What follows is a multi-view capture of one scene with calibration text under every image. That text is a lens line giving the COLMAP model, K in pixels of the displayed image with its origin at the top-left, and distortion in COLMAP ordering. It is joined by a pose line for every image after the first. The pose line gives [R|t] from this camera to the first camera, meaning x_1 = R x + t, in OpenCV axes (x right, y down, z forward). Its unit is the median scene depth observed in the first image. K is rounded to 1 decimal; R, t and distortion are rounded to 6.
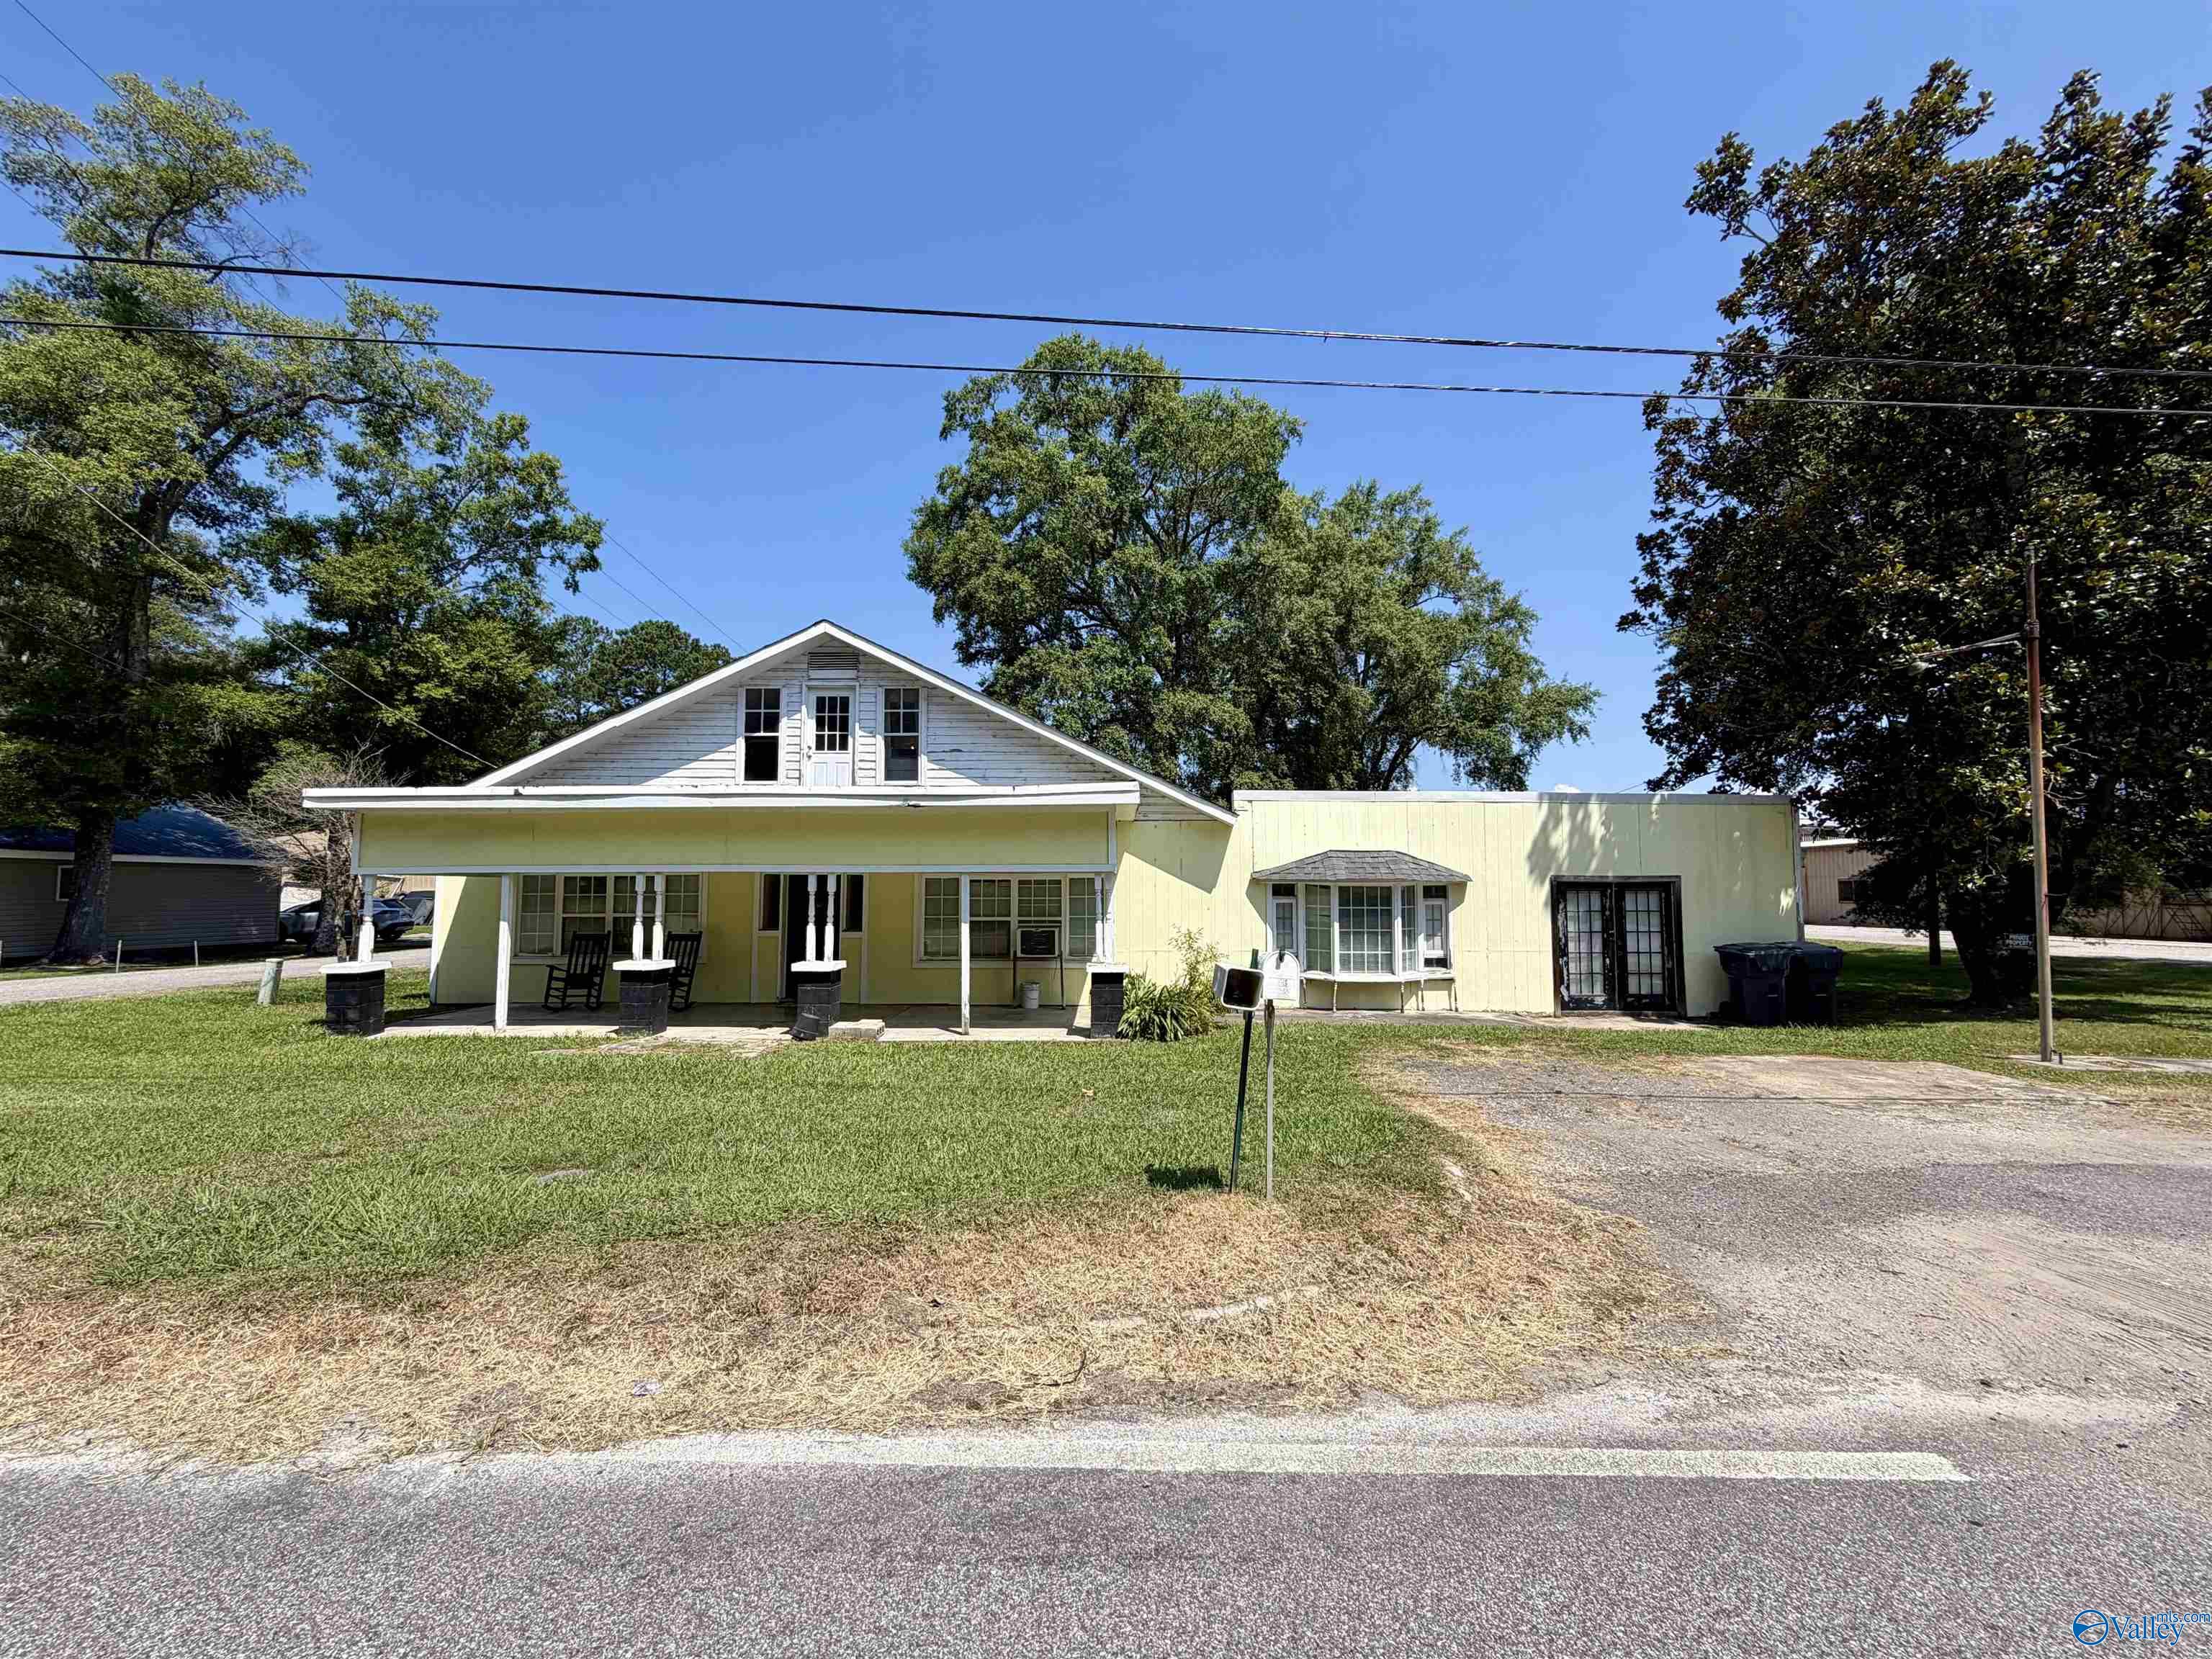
lens RADIAL K [[881.3, 0, 1102.8], [0, 881.3, 828.3], [0, 0, 1]] dist [-0.000634, -0.000238]
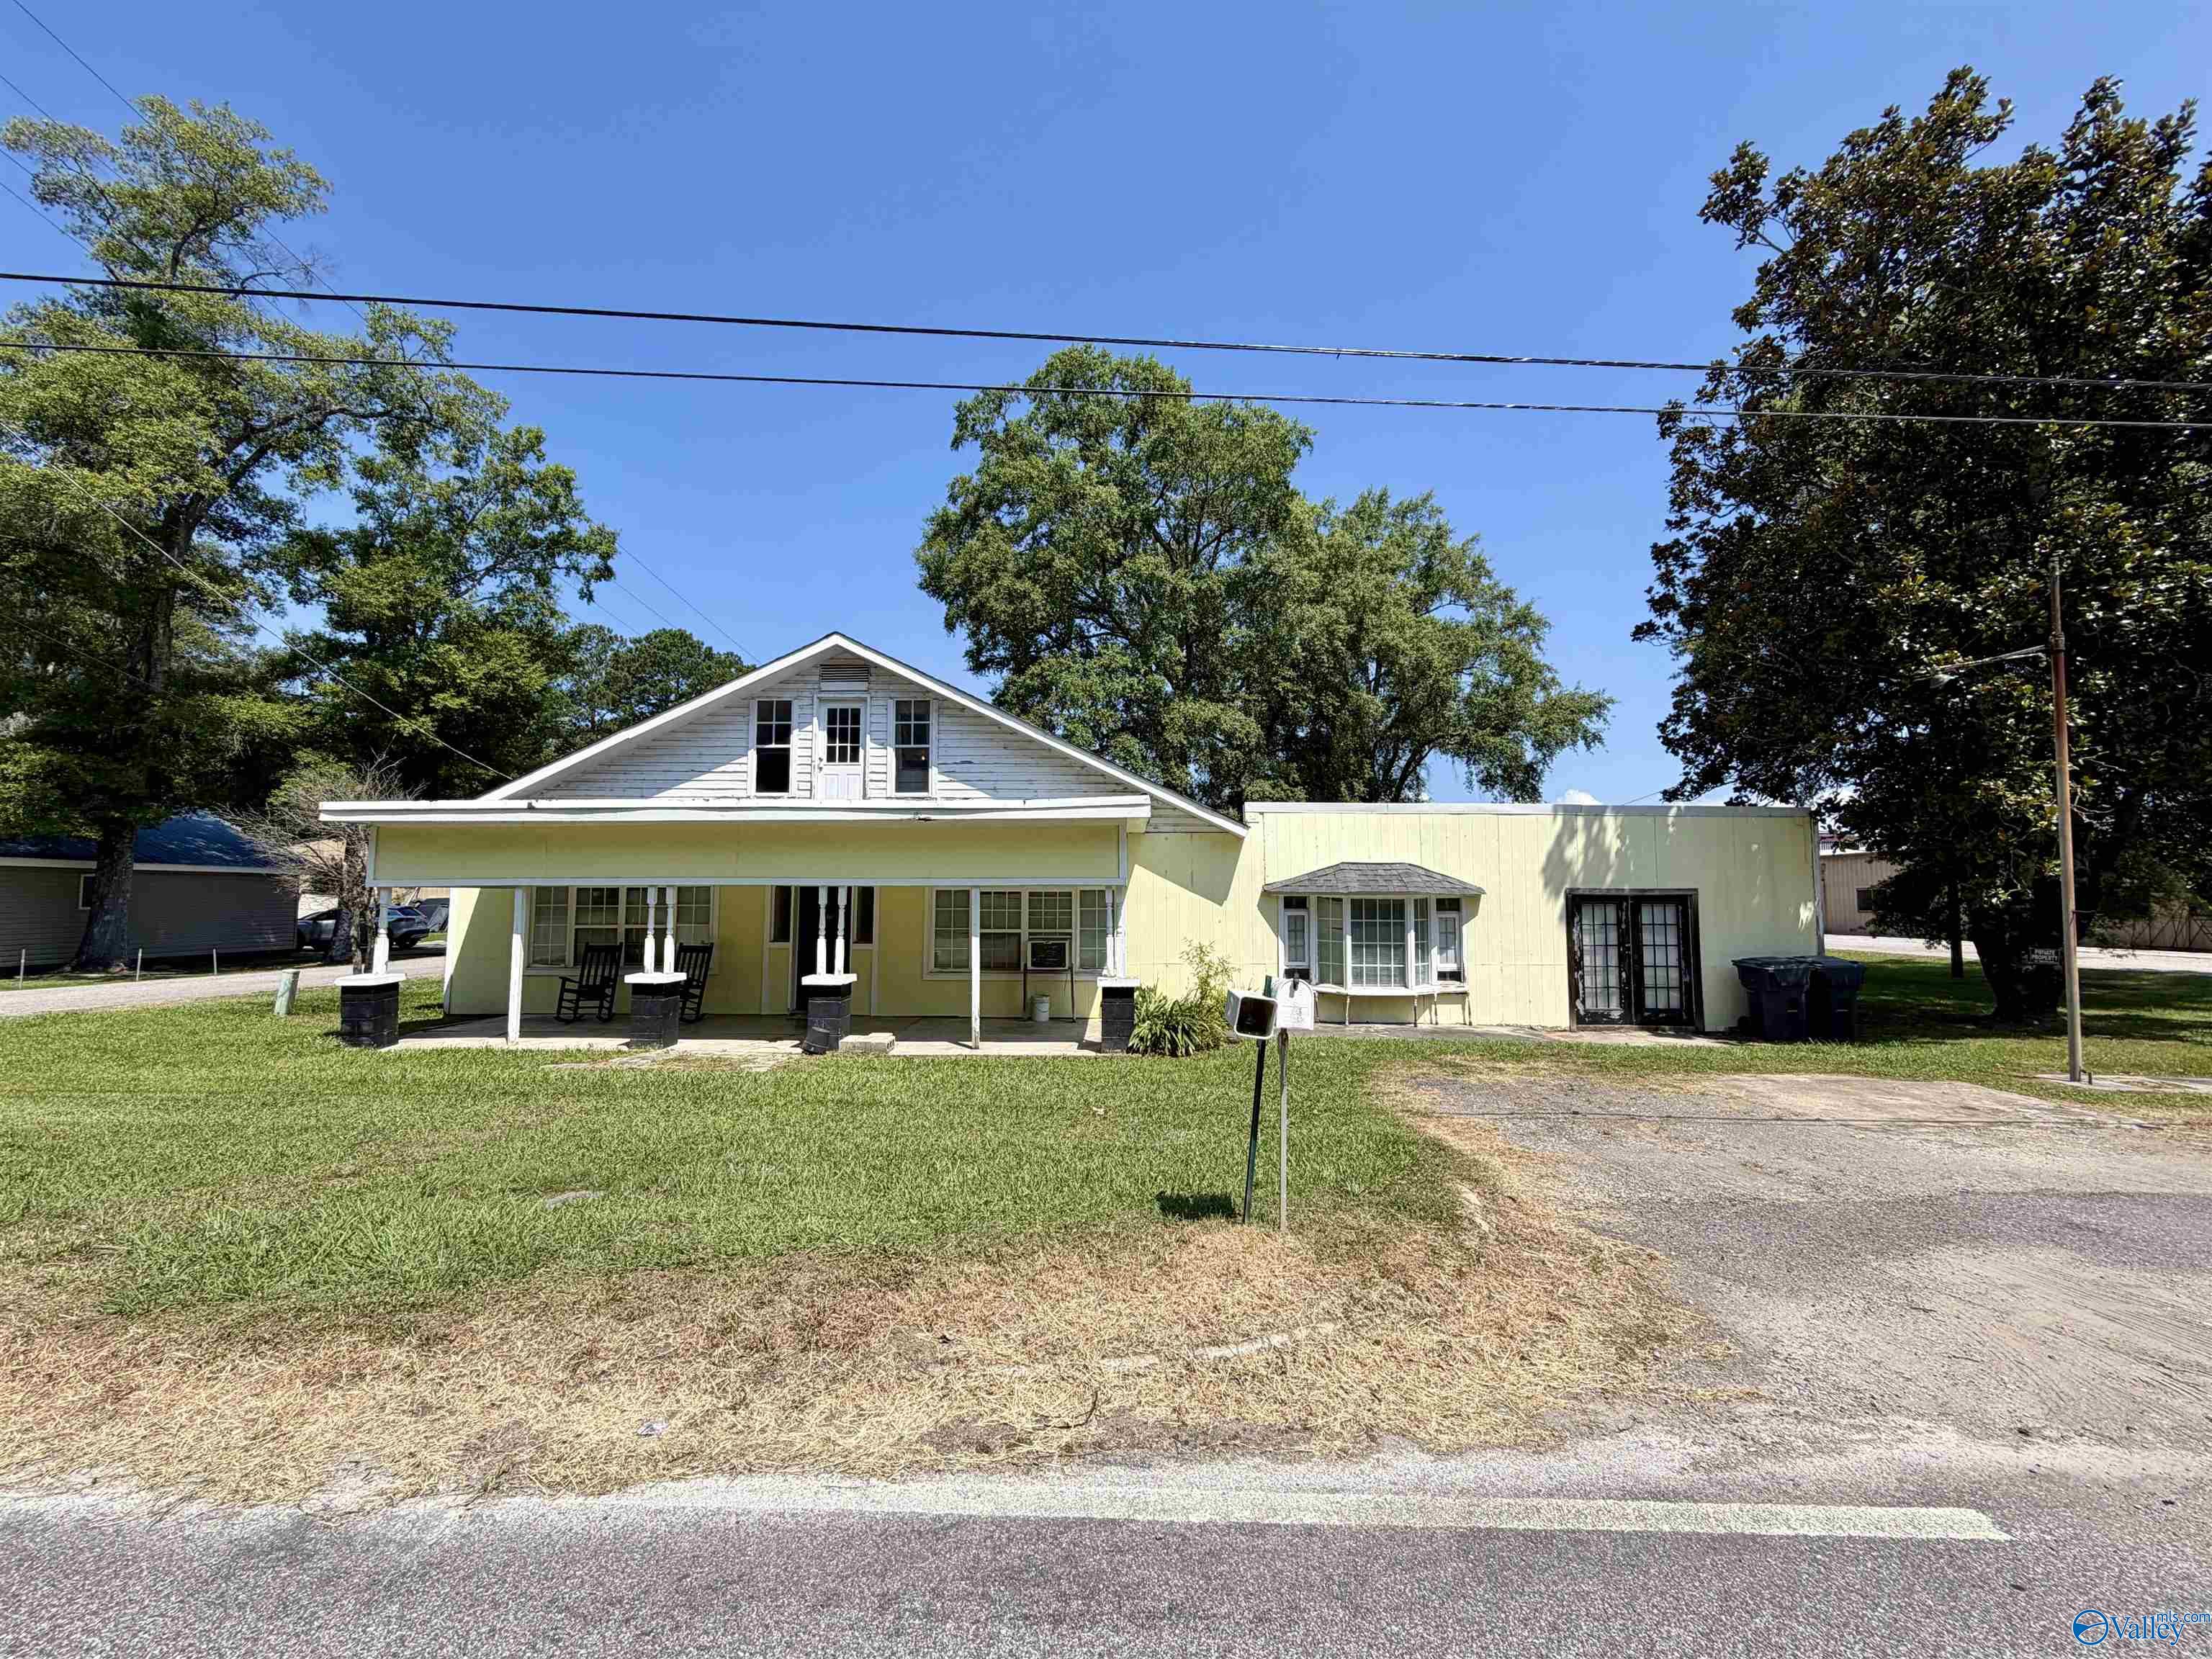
lens RADIAL K [[881.3, 0, 1102.8], [0, 881.3, 828.3], [0, 0, 1]] dist [-0.000634, -0.000238]
pose [[0.999932, 0.000520, -0.011679, -0.000454], [-0.000603, 0.999975, -0.007071, -0.006338], [0.011675, 0.007078, 0.999907, 0.002685]]
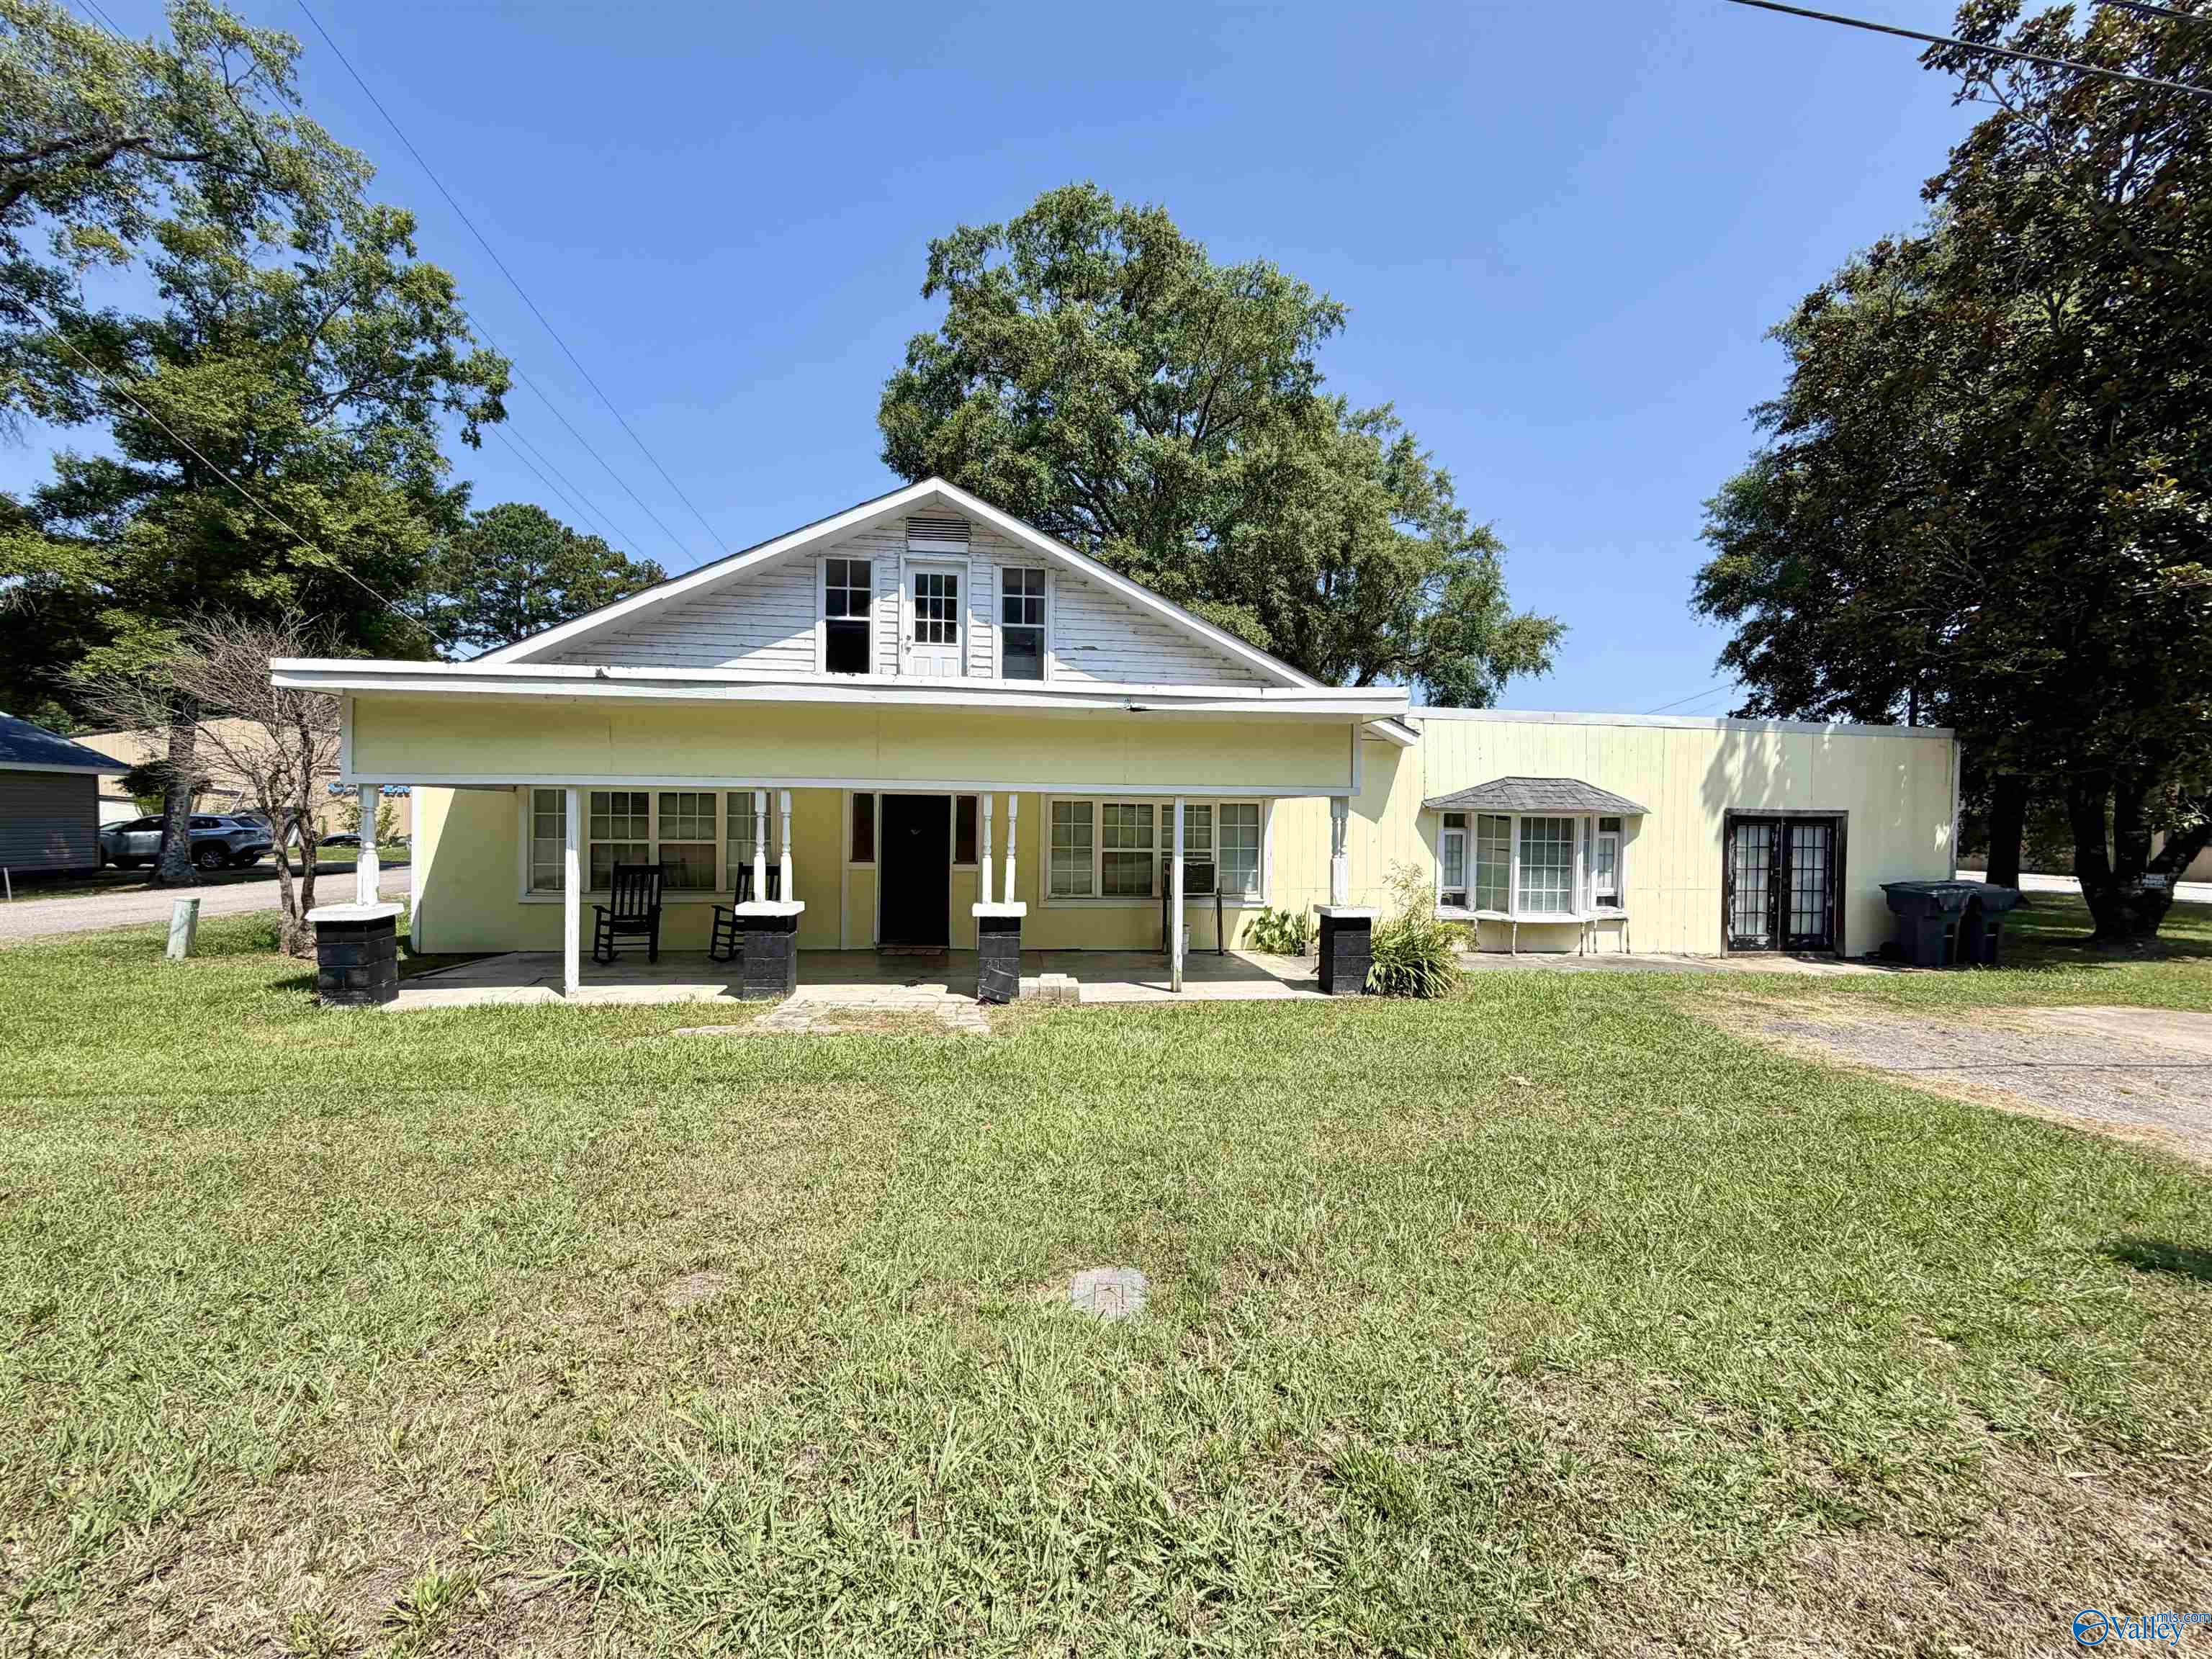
lens RADIAL K [[881.3, 0, 1102.8], [0, 881.3, 828.3], [0, 0, 1]] dist [-0.000634, -0.000238]
pose [[0.990809, 0.011018, 0.134821, -0.263161], [-0.022197, 0.996410, 0.081699, 0.012834], [-0.133436, -0.083941, 0.987496, 0.163125]]
